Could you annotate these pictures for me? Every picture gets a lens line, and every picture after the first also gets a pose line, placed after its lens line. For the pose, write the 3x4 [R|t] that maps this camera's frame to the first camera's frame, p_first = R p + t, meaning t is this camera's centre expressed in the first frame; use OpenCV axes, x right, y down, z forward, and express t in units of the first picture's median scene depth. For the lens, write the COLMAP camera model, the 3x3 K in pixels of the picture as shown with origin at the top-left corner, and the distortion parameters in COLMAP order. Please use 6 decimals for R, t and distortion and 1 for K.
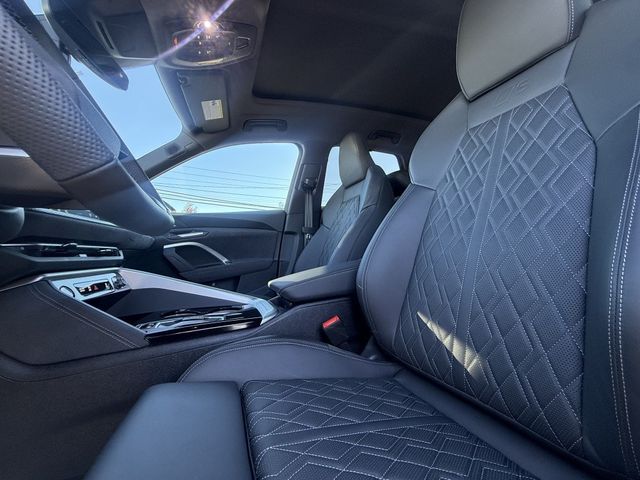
lens RADIAL K [[255.2, 0, 320.6], [0, 255.2, 240.3], [0, 0, 1]] dist [0.002303, -0.001313]
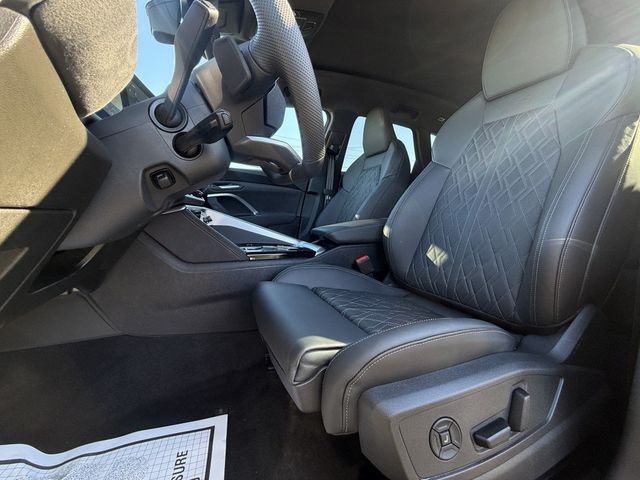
lens RADIAL K [[255.2, 0, 319.0], [0, 255.2, 239.0], [0, 0, 1]] dist [0.002303, -0.001313]
pose [[0.996239, 0.083893, 0.021688, -0.124610], [-0.086043, 0.987357, 0.133125, 0.024088], [-0.010246, -0.134490, 0.990862, -0.192272]]
